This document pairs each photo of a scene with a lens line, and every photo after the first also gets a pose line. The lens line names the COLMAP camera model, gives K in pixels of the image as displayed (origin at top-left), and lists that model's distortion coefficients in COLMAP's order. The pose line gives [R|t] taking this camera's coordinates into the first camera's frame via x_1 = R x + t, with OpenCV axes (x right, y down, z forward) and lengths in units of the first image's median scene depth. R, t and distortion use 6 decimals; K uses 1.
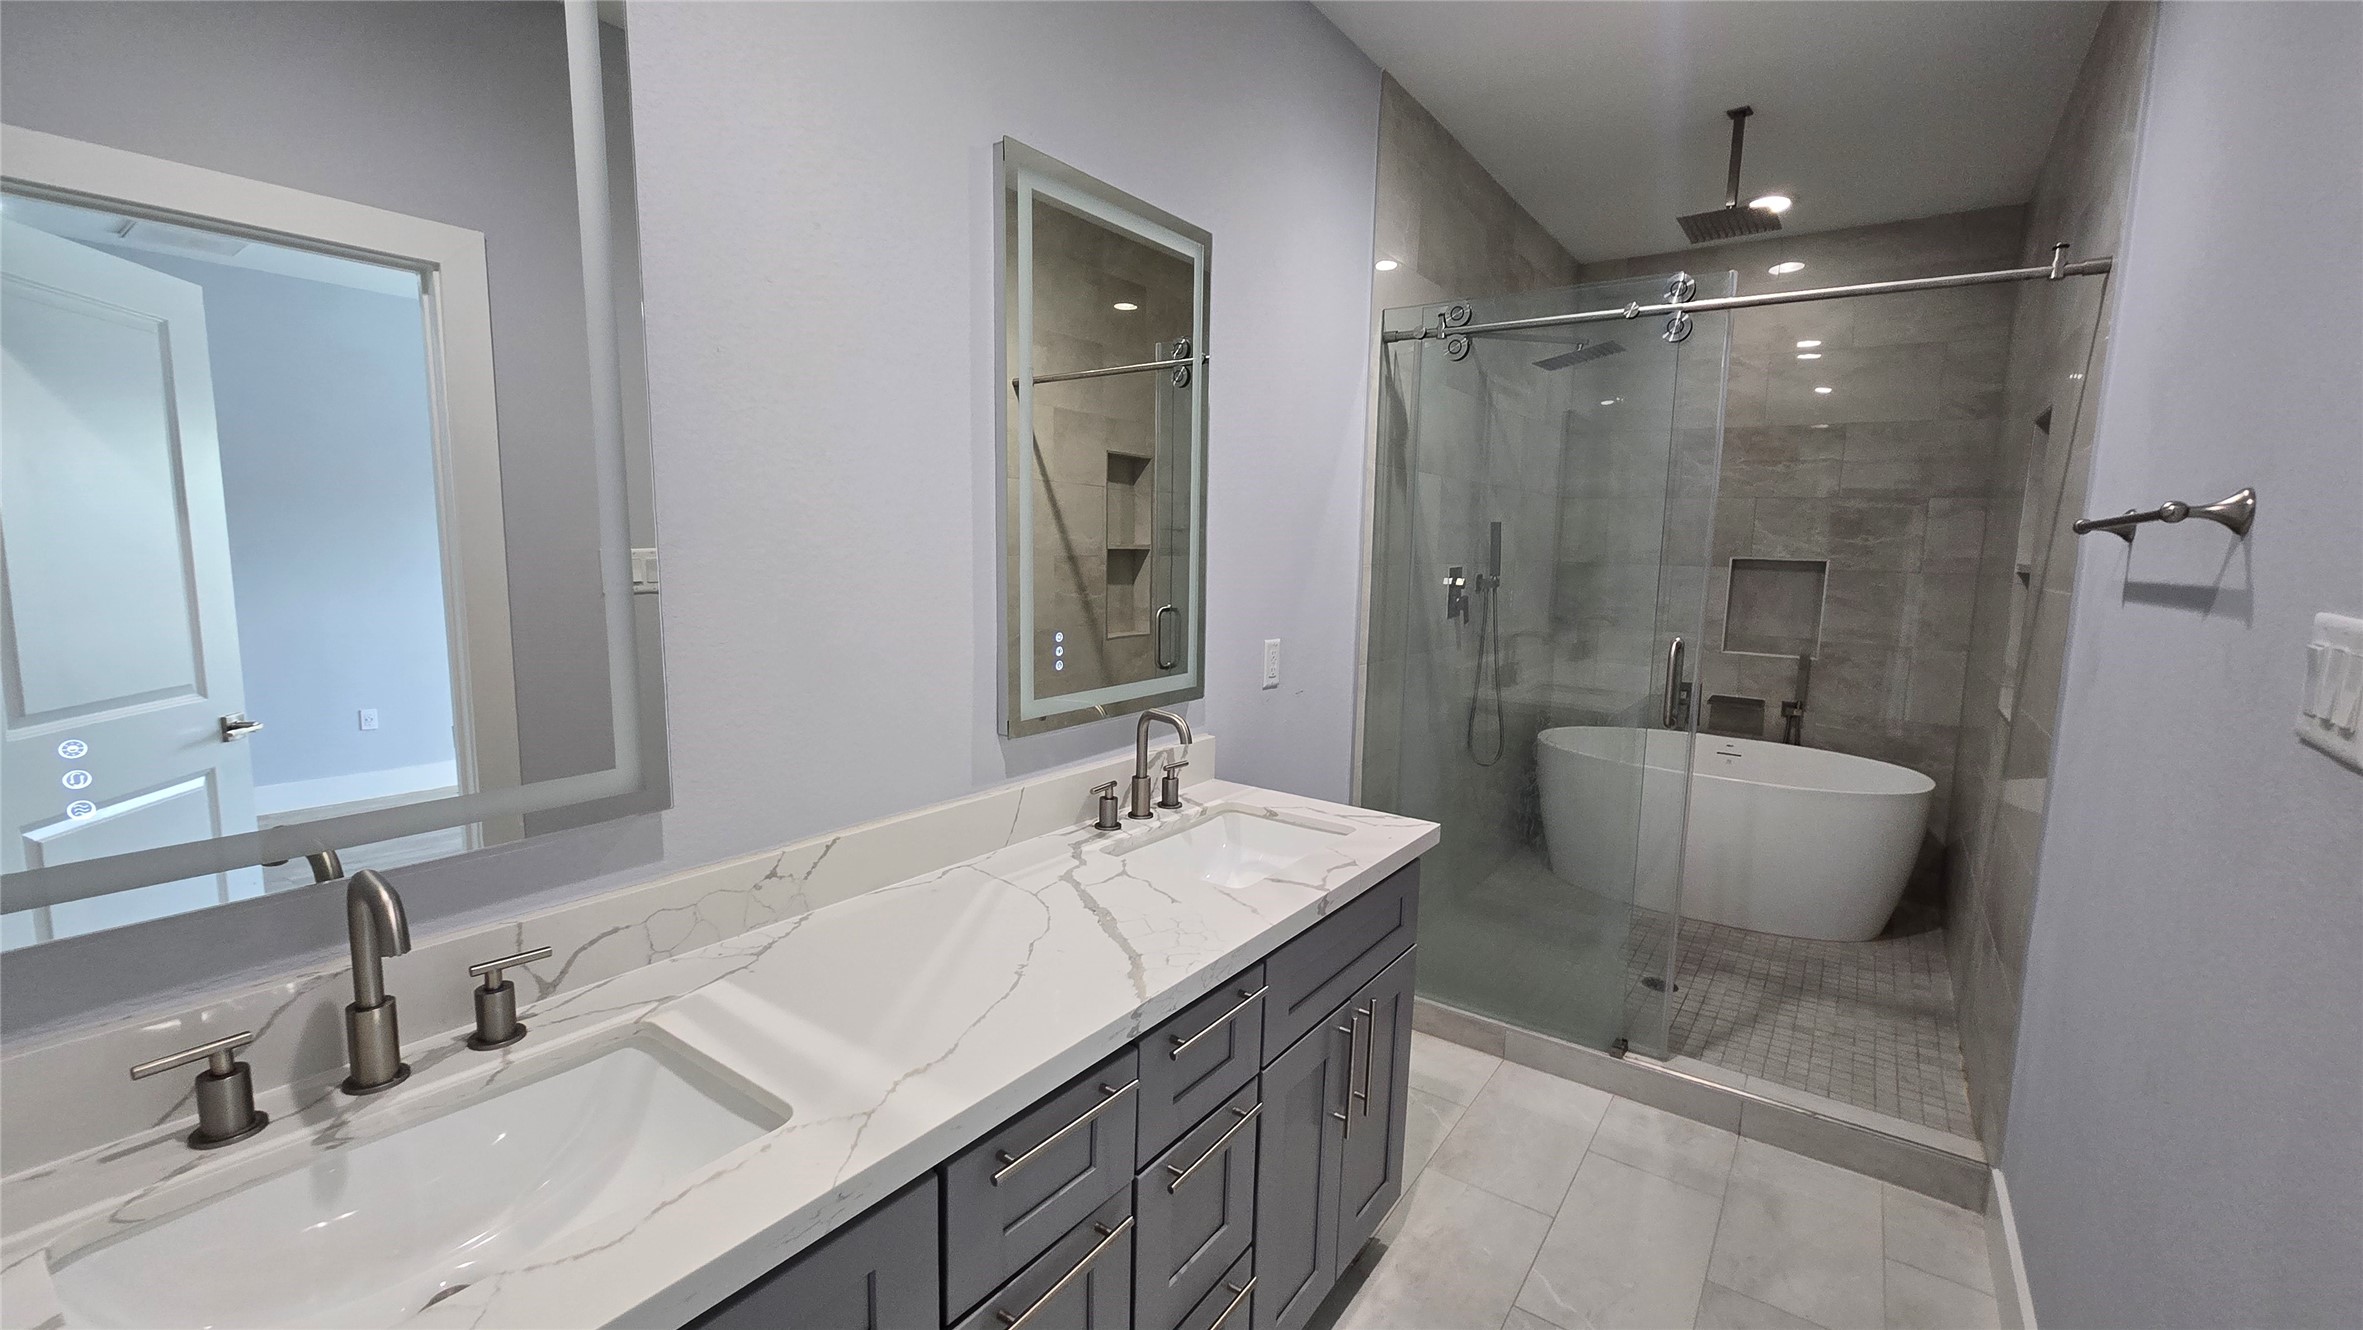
lens RADIAL K [[1026.1, 0, 1180.4], [0, 1026.1, 668.3], [0, 0, 1]] dist [0.000445, 0.002555]
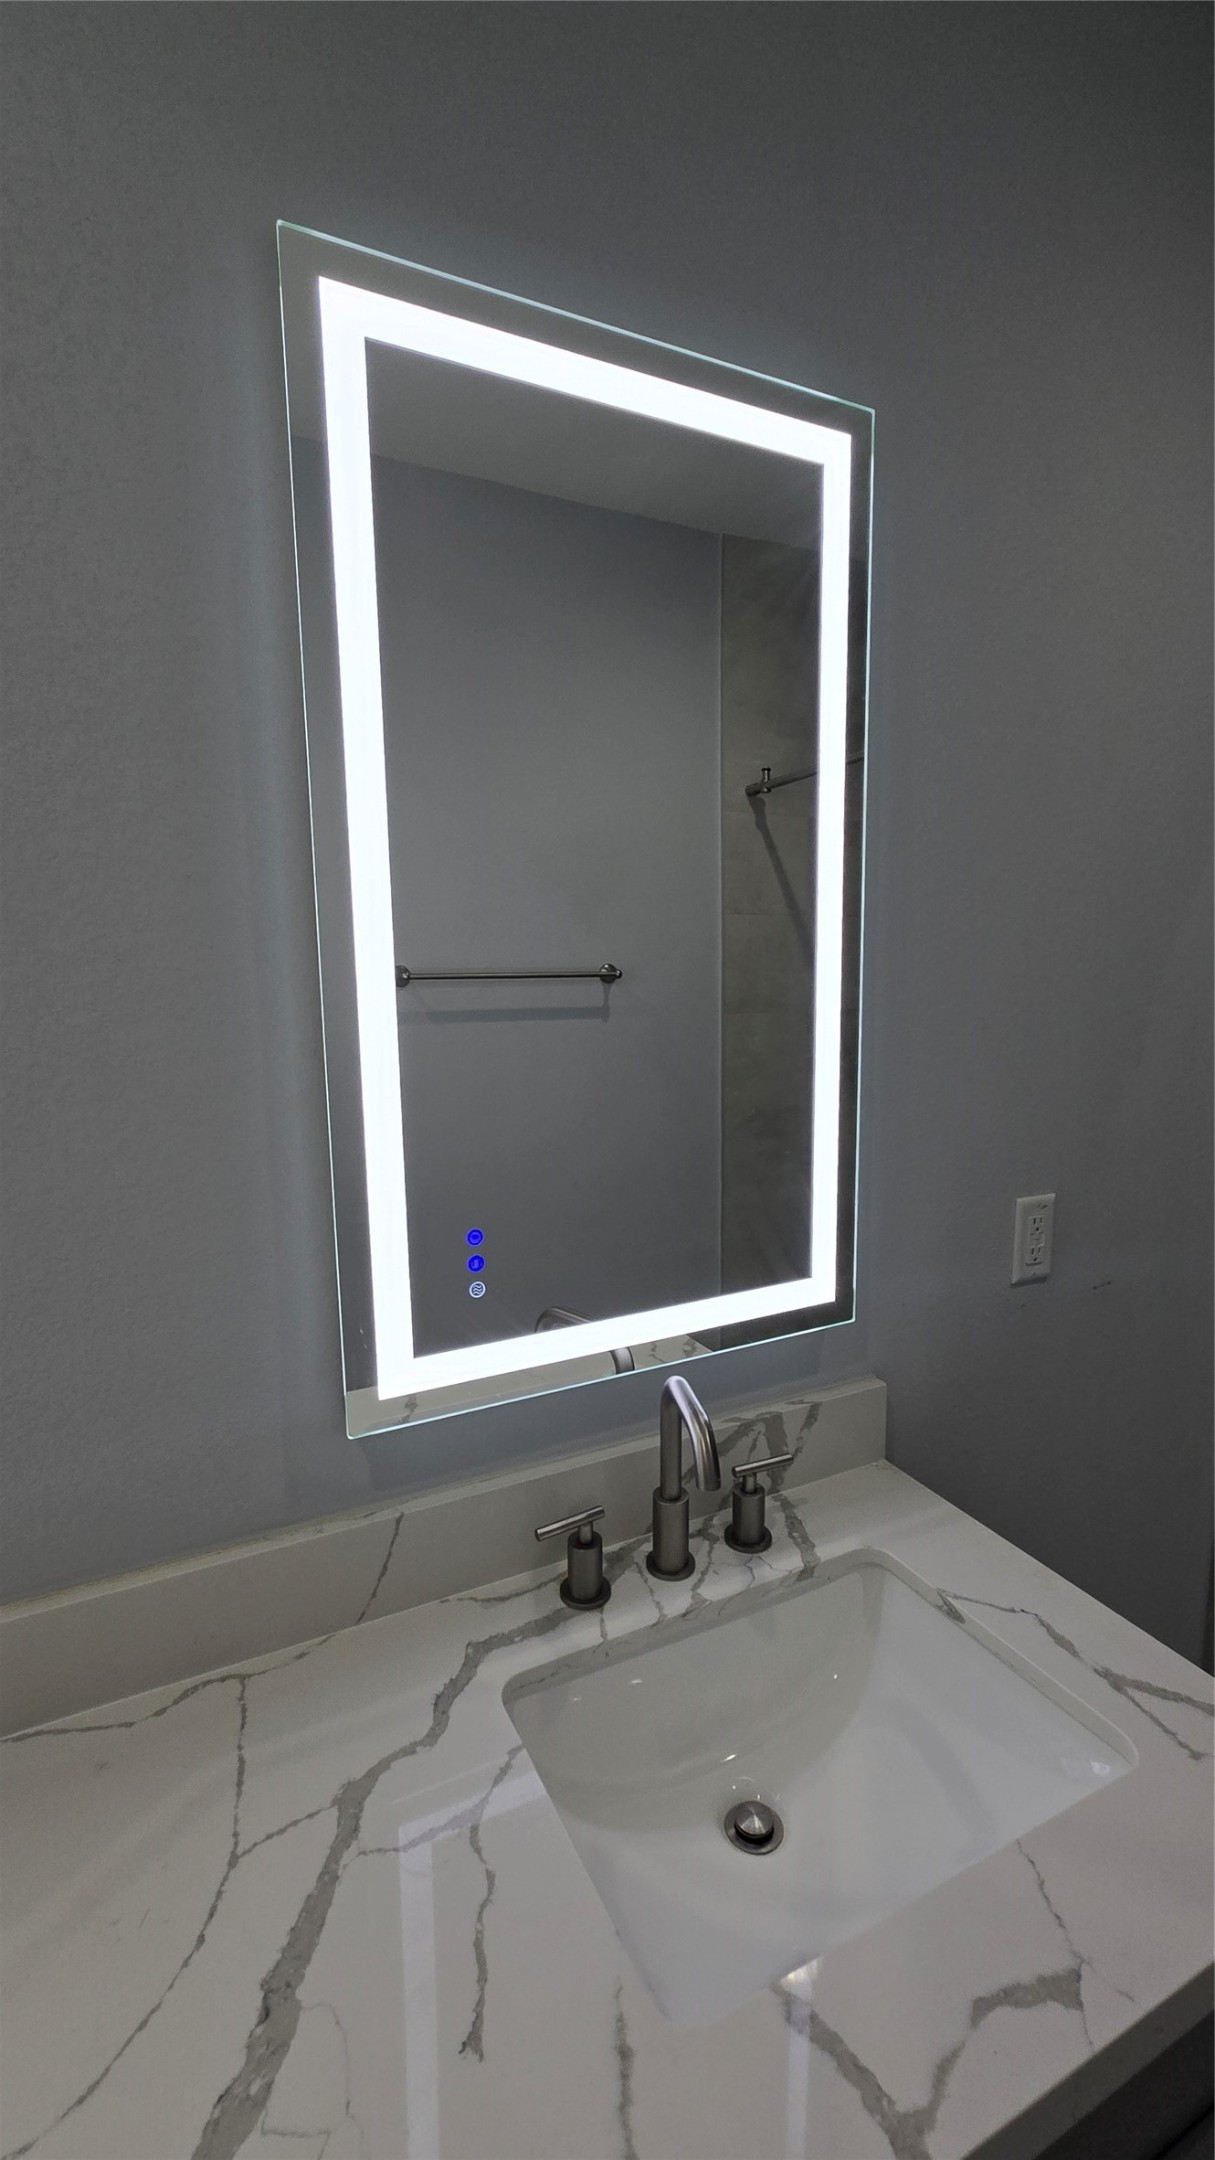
lens RADIAL K [[926.7, 0, 609.9], [0, 926.7, 1086.0], [0, 0, 1]] dist [0.001489, 0.000123]
pose [[0.878369, 0.024575, -0.477352, 0.156625], [-0.024509, 0.999679, 0.006367, -0.105136], [0.477355, 0.006107, 0.878689, 0.579300]]
